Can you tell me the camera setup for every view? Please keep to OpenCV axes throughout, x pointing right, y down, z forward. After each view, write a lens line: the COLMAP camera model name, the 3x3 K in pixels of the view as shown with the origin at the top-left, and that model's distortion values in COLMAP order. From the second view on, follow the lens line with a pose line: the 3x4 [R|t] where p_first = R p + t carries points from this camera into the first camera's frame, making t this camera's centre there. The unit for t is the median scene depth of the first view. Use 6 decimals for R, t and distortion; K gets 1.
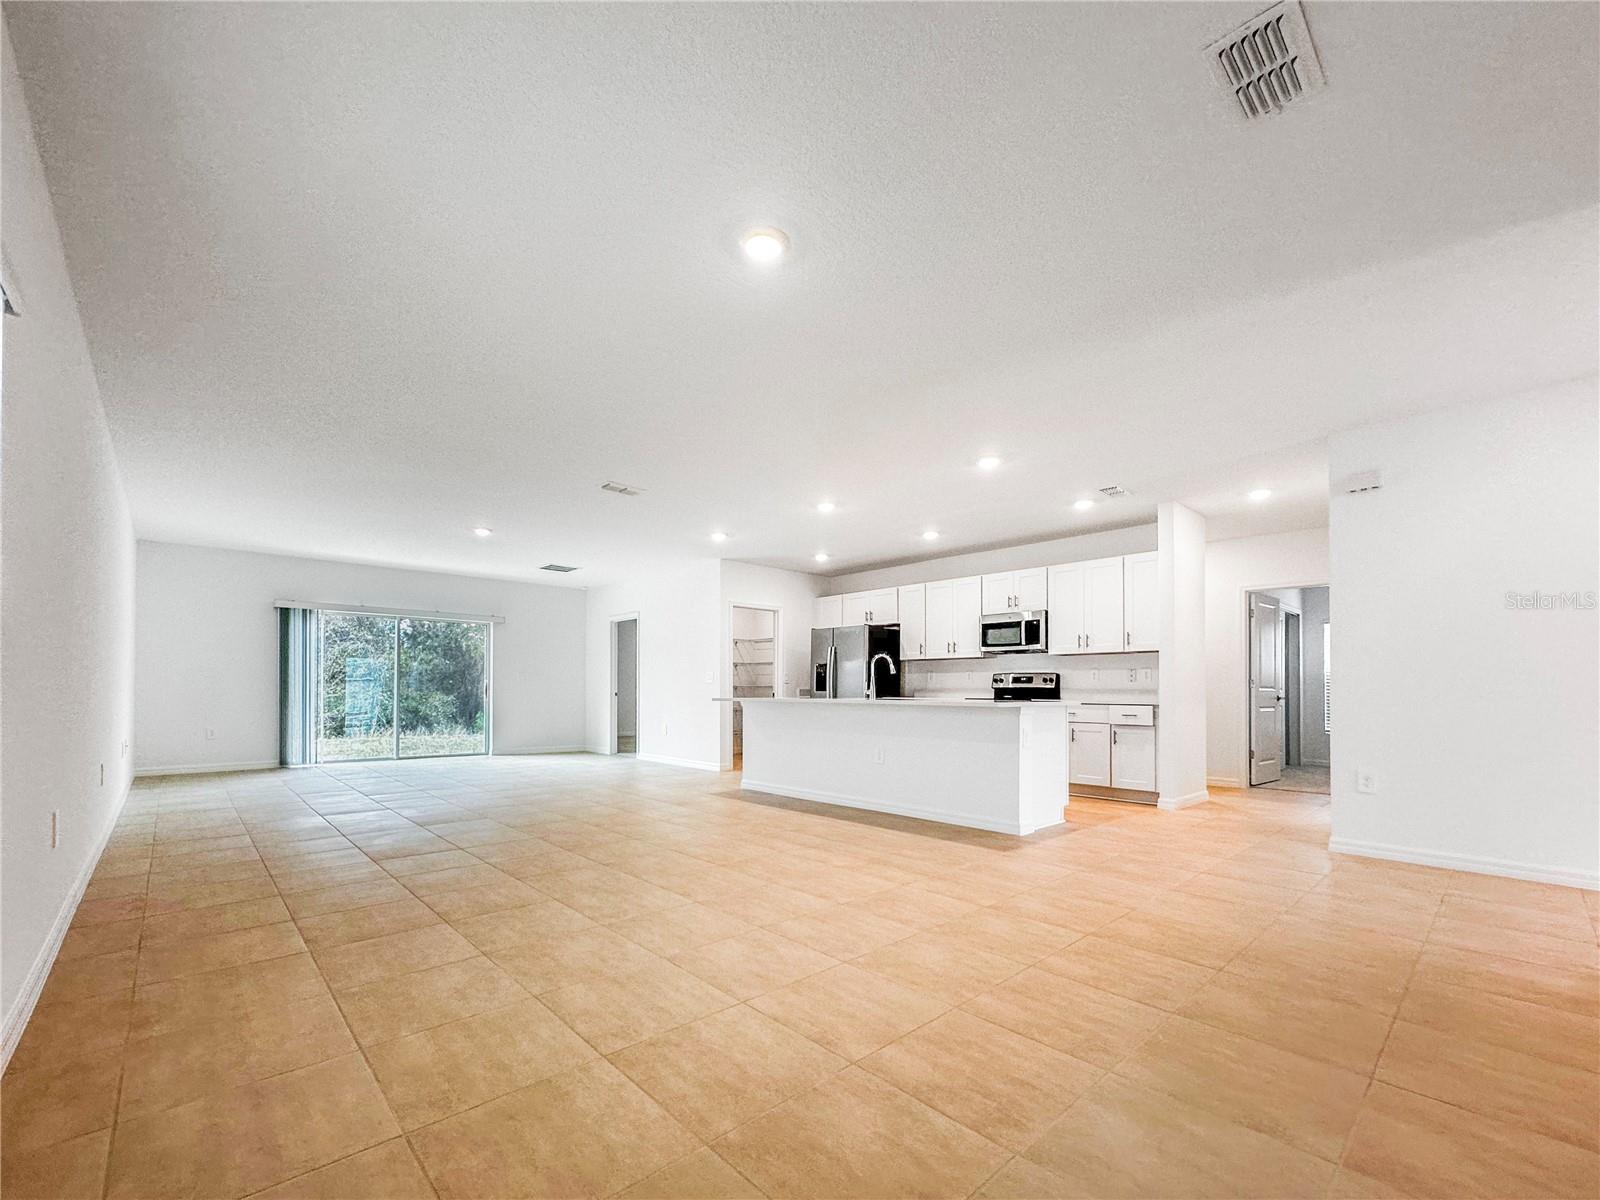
lens RADIAL K [[678.1, 0, 795.6], [0, 678.1, 685.2], [0, 0, 1]] dist [0.000380, 0.000060]
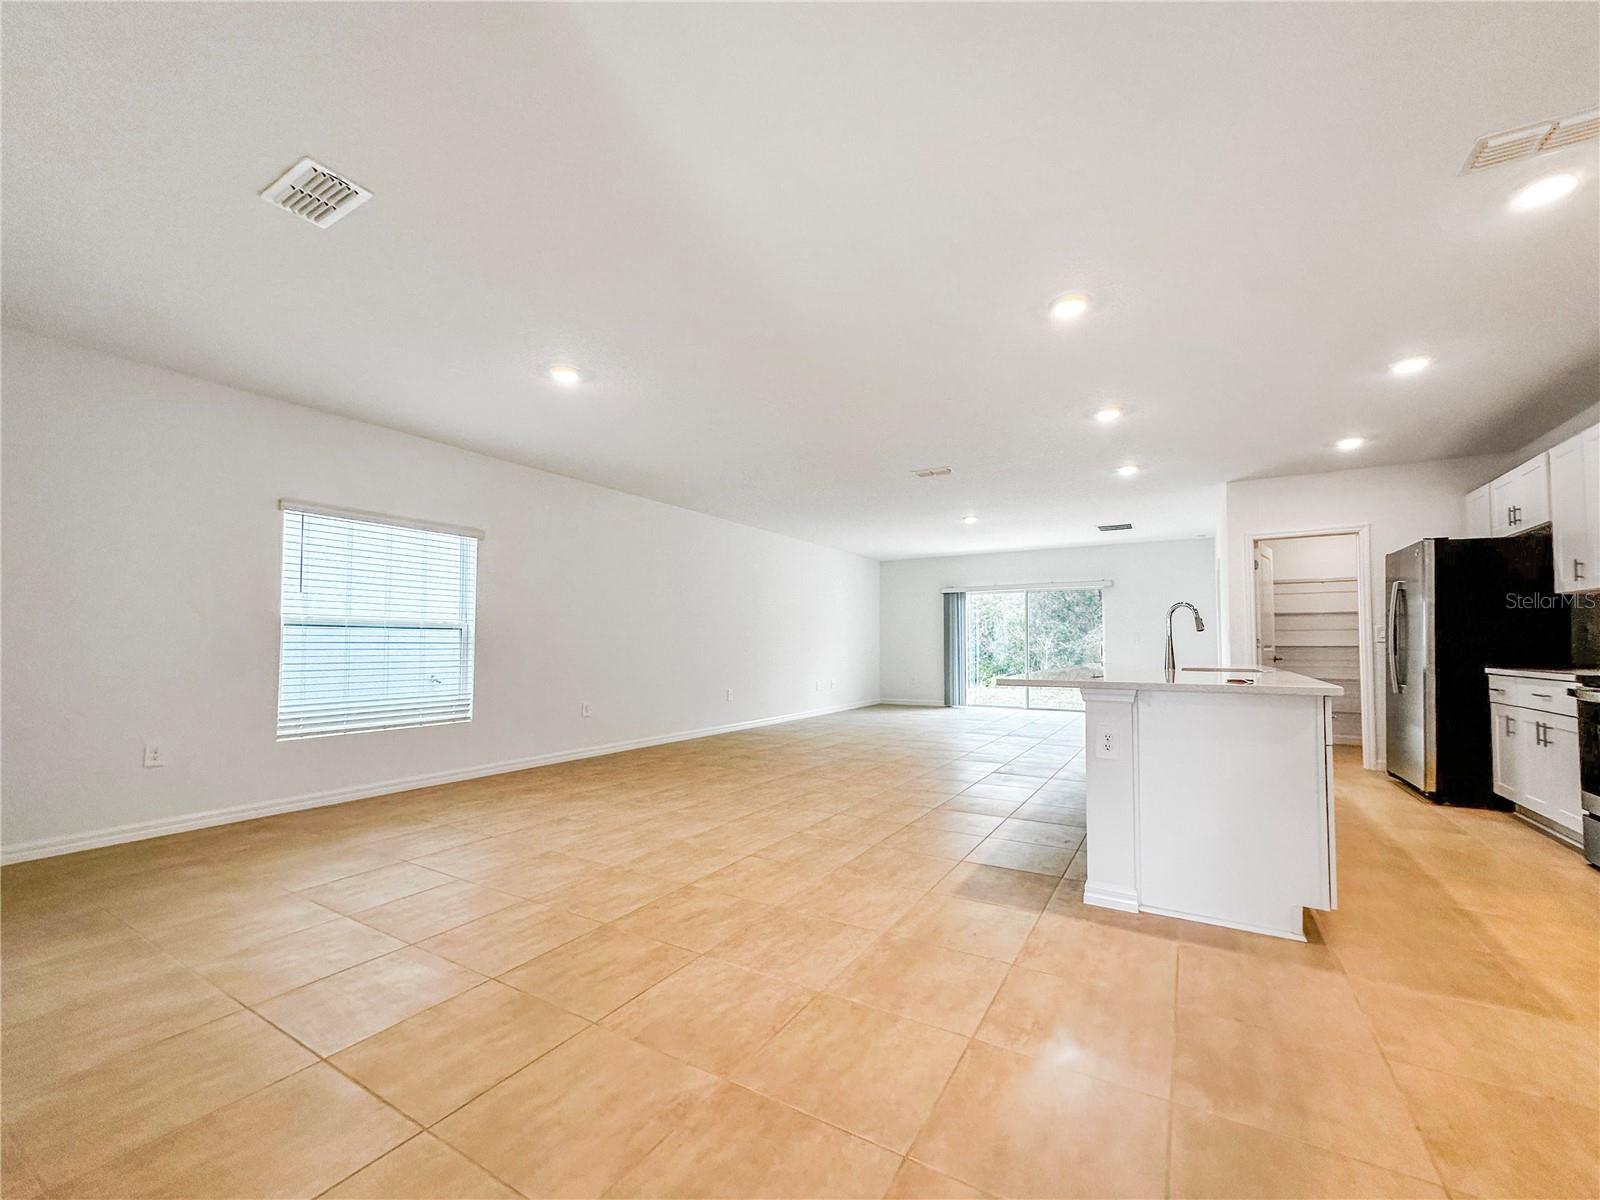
lens RADIAL K [[650.8, 0, 802.2], [0, 650.8, 619.7], [0, 0, 1]] dist [0.000326, 0.000498]
pose [[0.273795, -0.043989, -0.960782, 0.503085], [0.011031, 0.999031, -0.042597, -0.005063], [0.961725, 0.001064, 0.274015, 0.365492]]
